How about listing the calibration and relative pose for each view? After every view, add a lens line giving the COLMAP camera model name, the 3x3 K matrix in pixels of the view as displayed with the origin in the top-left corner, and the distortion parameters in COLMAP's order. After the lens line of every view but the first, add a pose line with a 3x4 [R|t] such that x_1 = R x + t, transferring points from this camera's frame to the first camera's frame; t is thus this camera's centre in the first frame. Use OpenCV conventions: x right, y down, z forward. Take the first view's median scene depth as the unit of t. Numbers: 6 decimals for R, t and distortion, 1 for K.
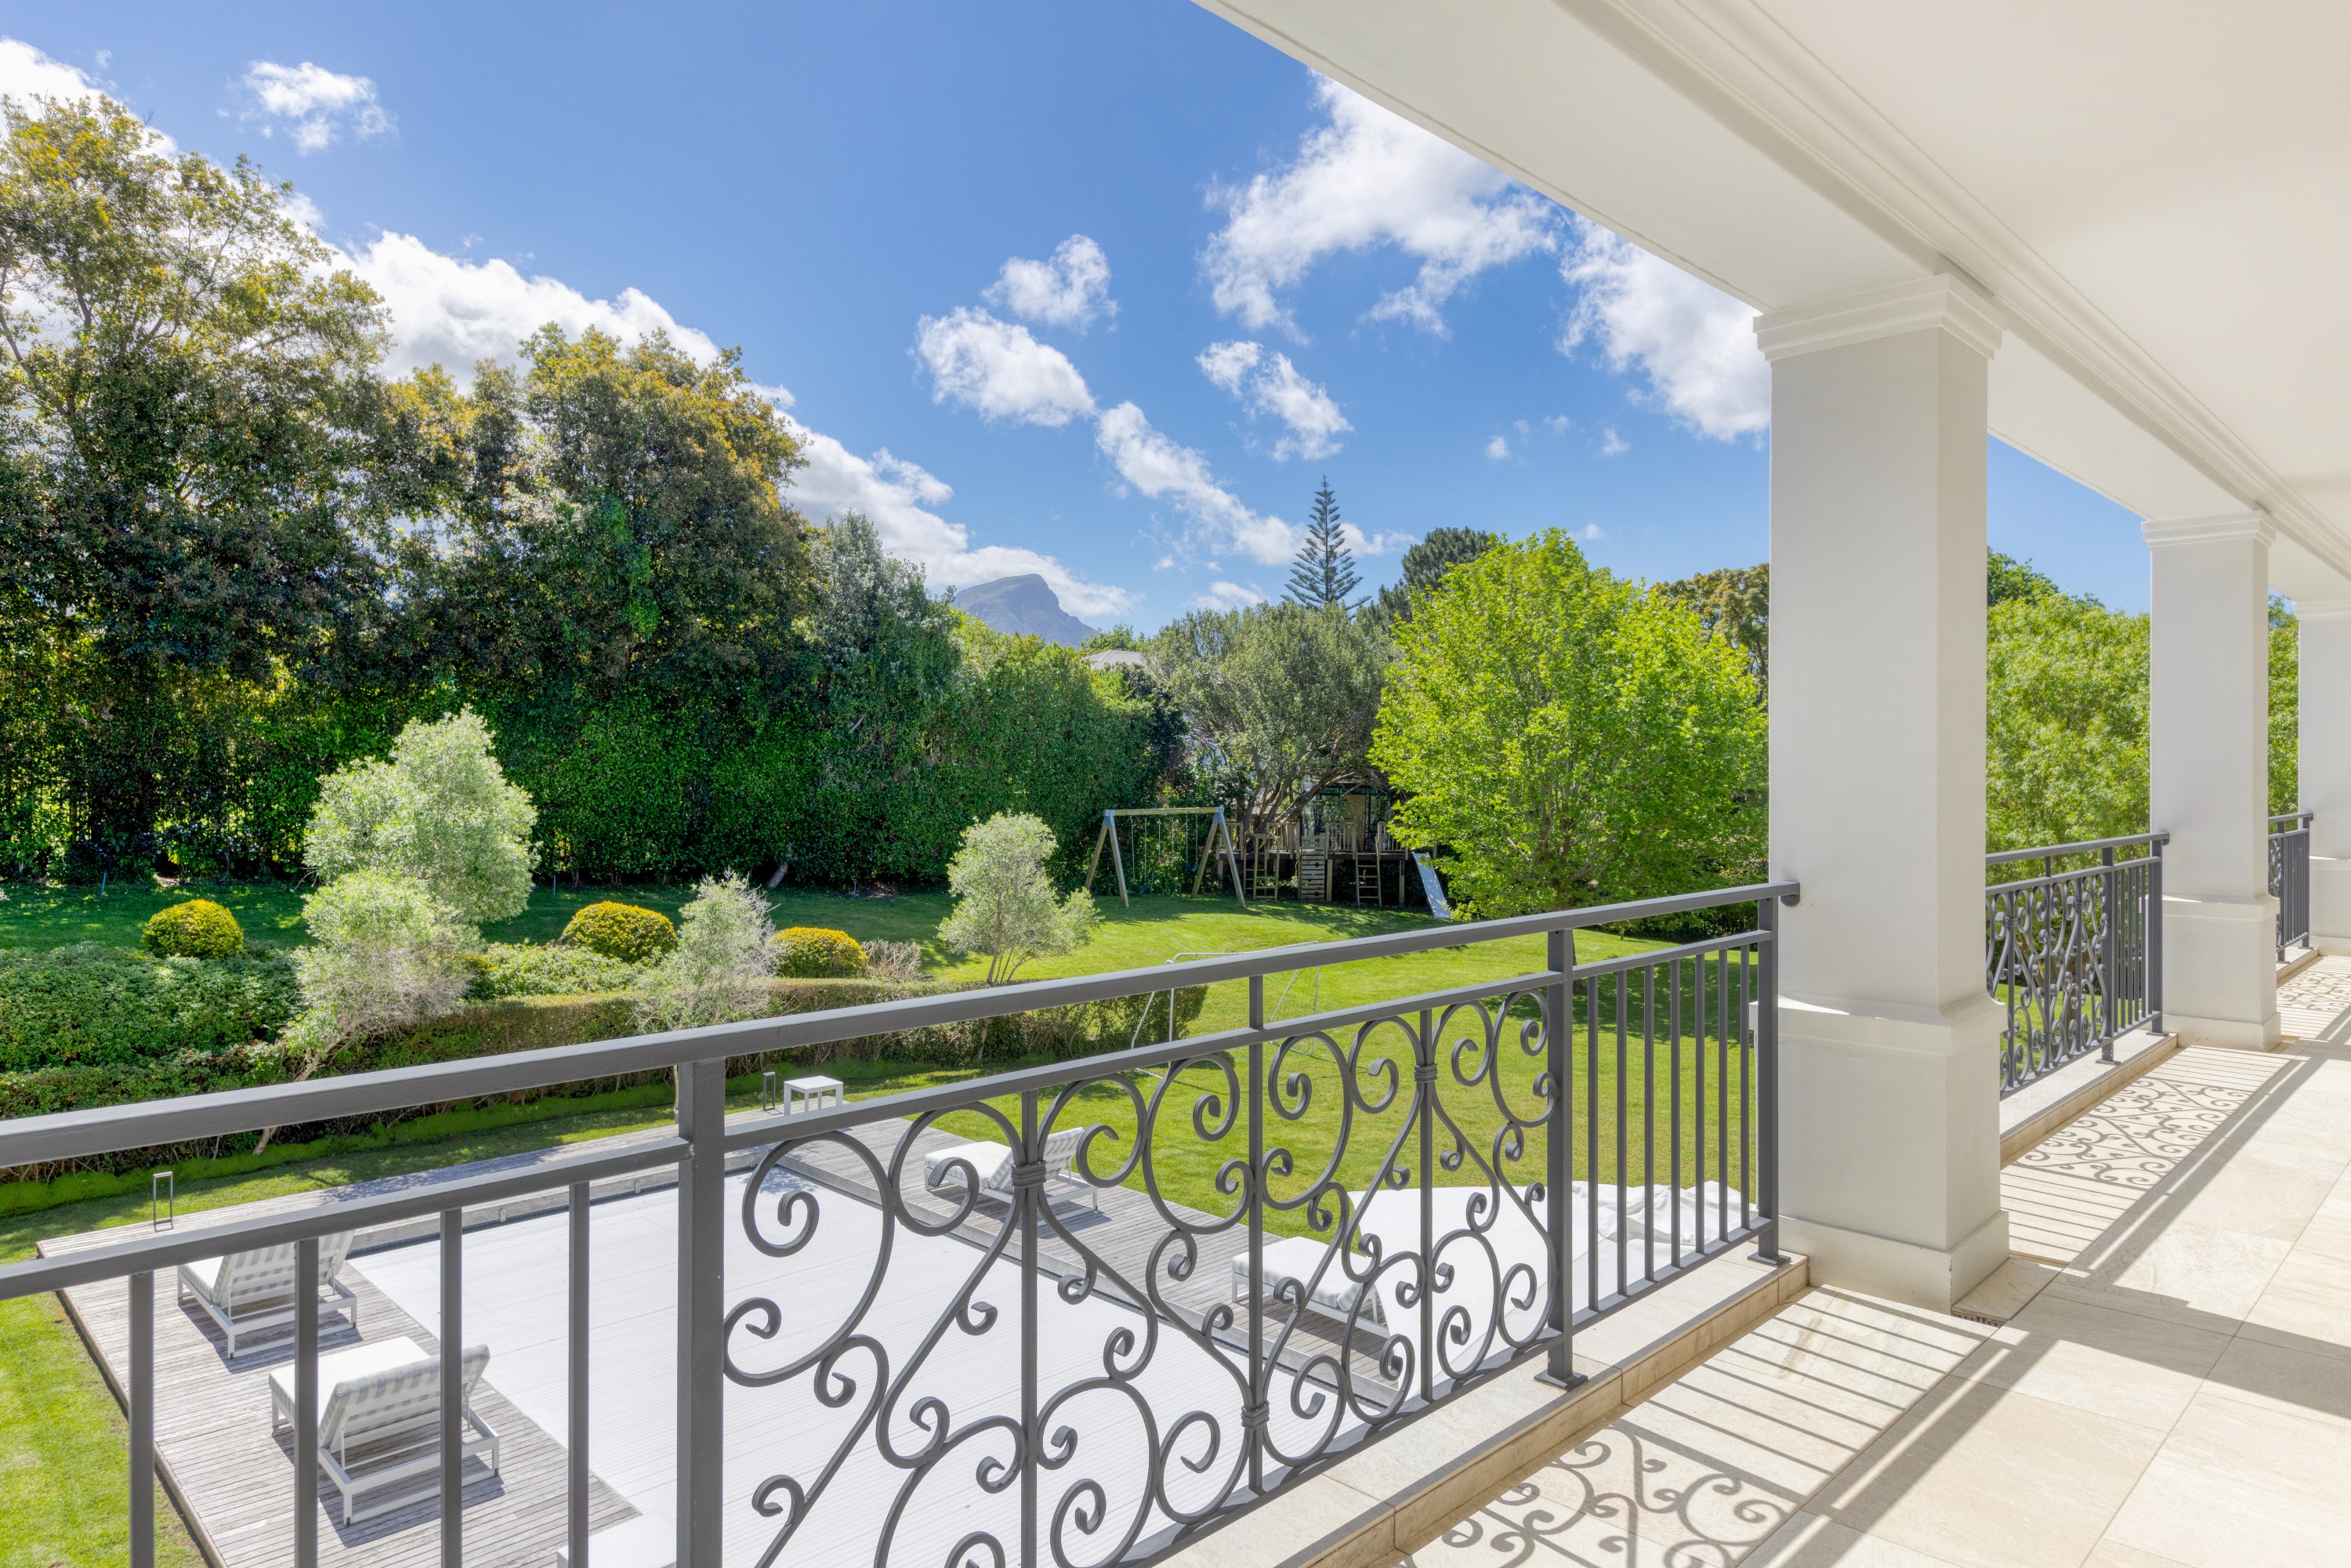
lens RADIAL K [[1409.9, 0, 1207.2], [0, 1409.9, 786.2], [0, 0, 1]] dist [-0.000432, 0.000101]
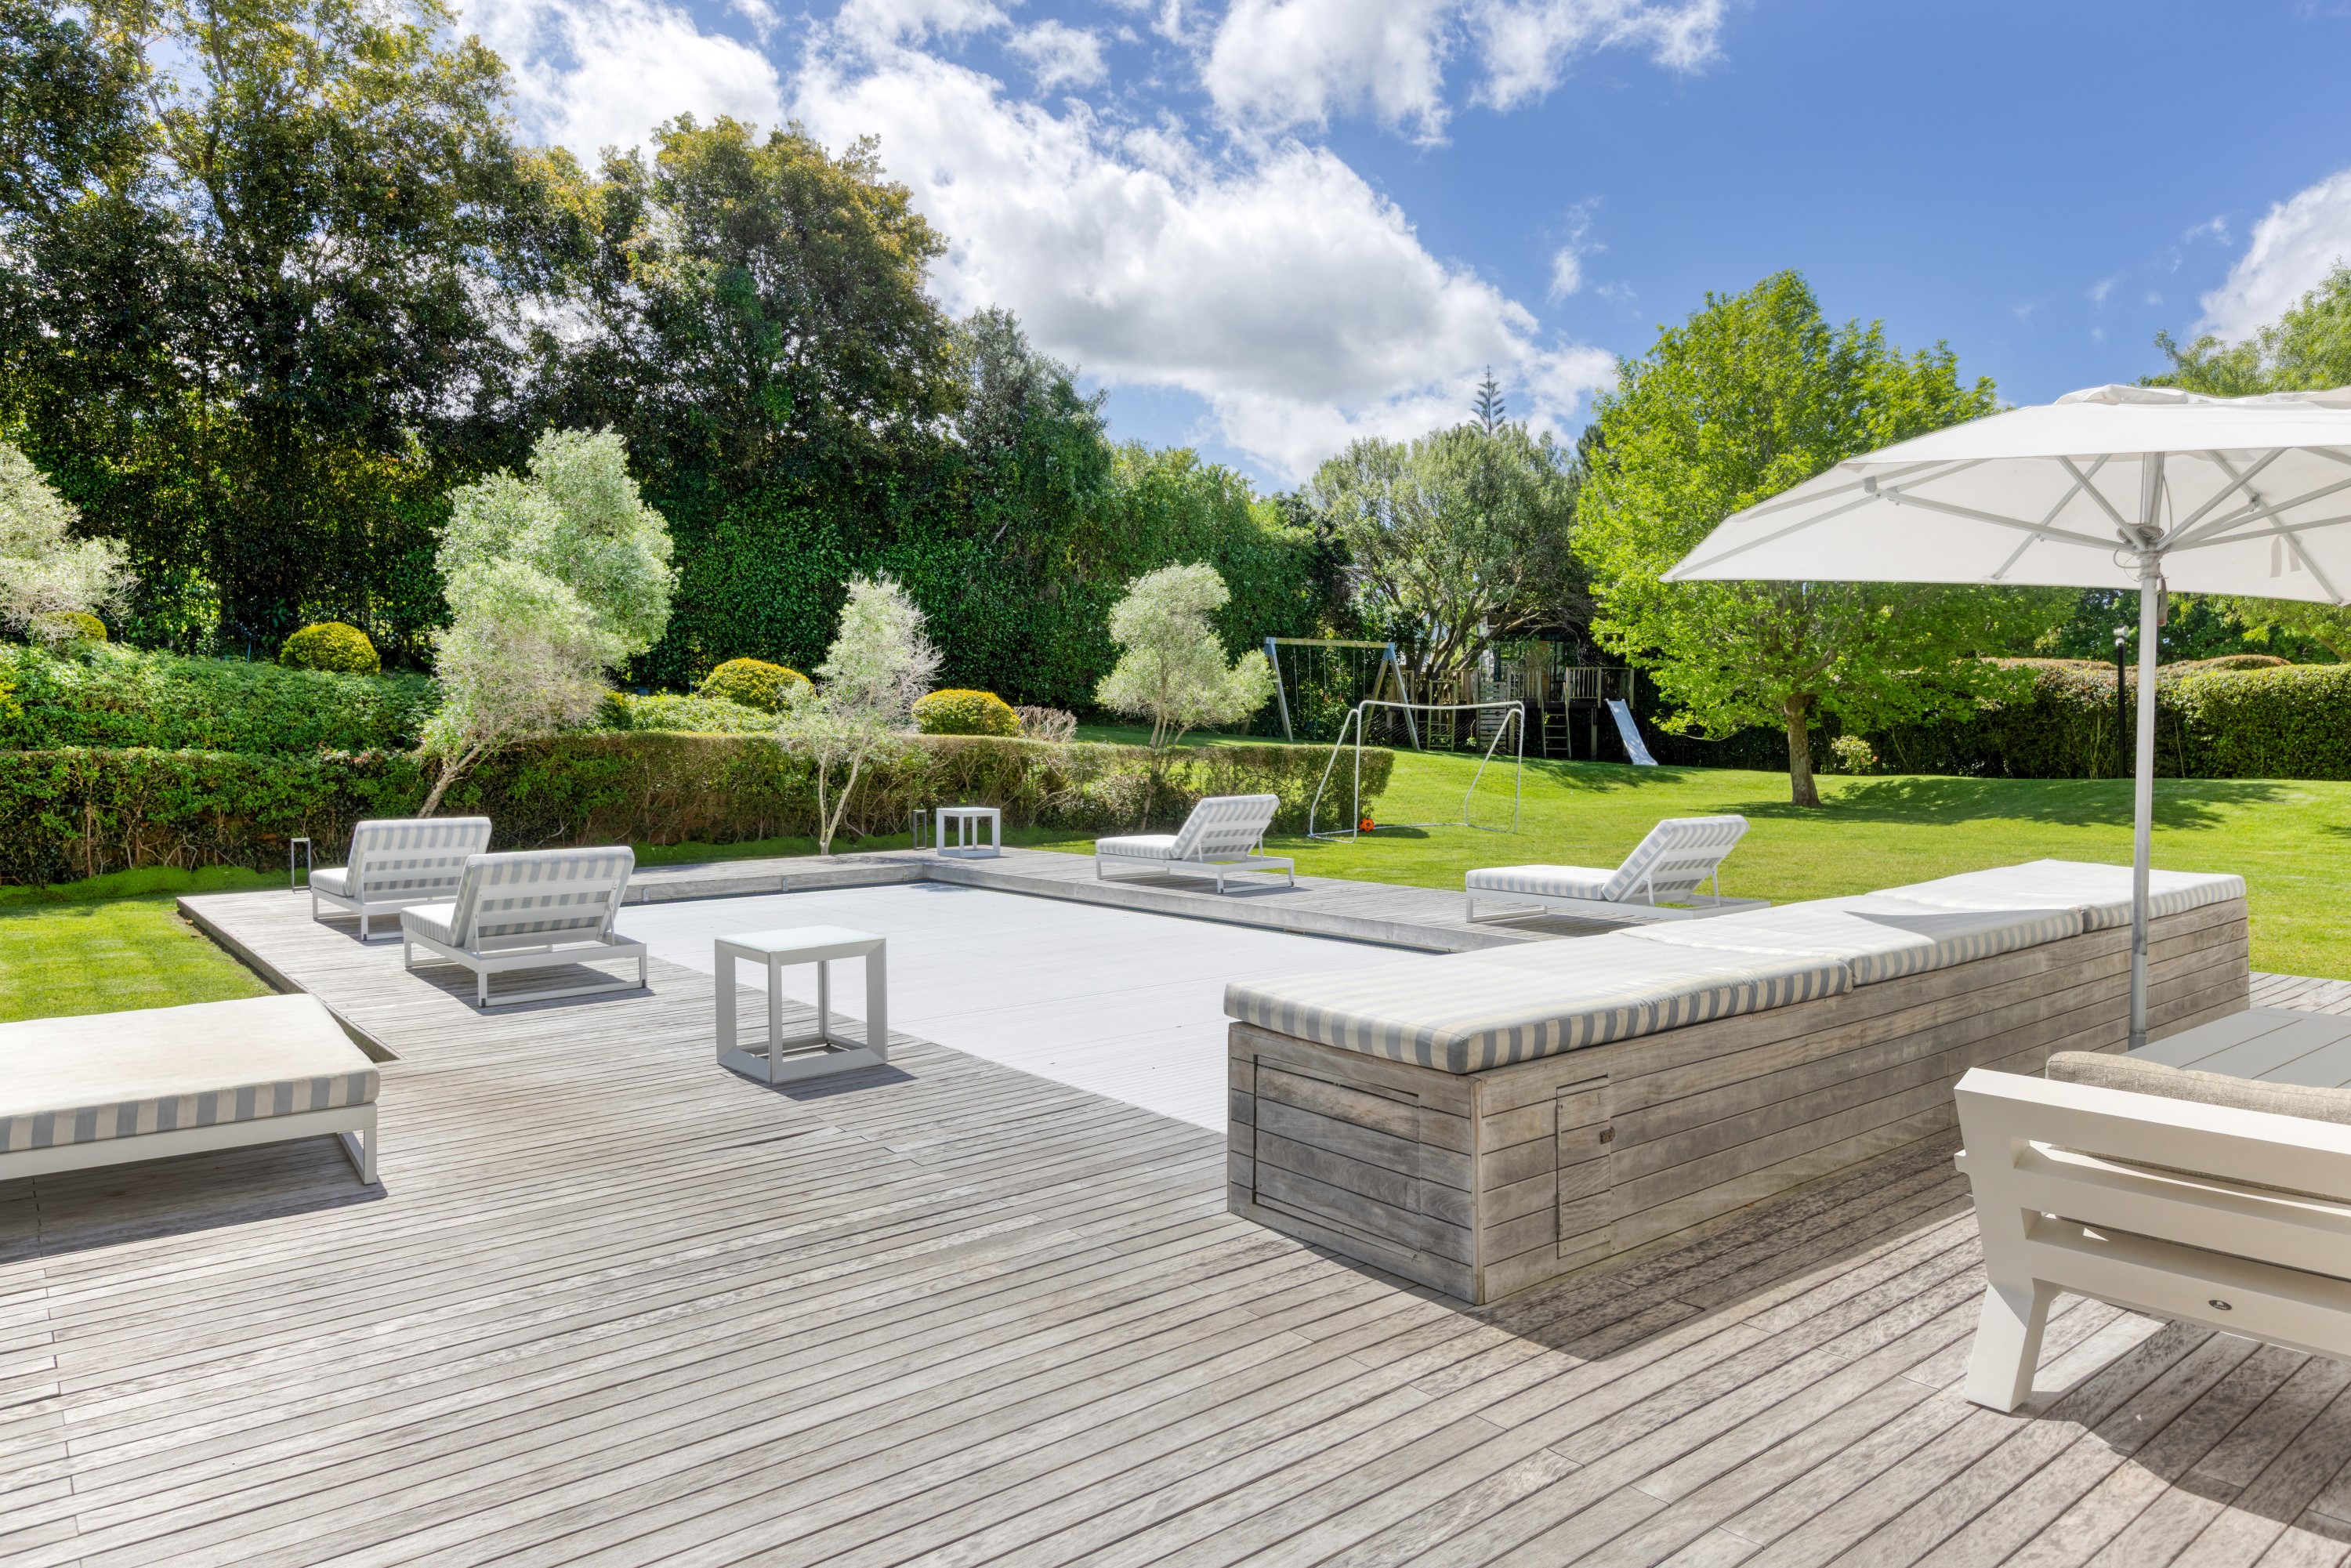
lens RADIAL K [[1488.2, 0, 1175.5], [0, 1488.2, 784.0], [0, 0, 1]] dist [0.000958, -0.002939]
pose [[0.993248, -0.006257, -0.115846, -0.024733], [0.008239, 0.999828, 0.016634, 0.123976], [0.115722, -0.017476, 0.993128, 0.044449]]
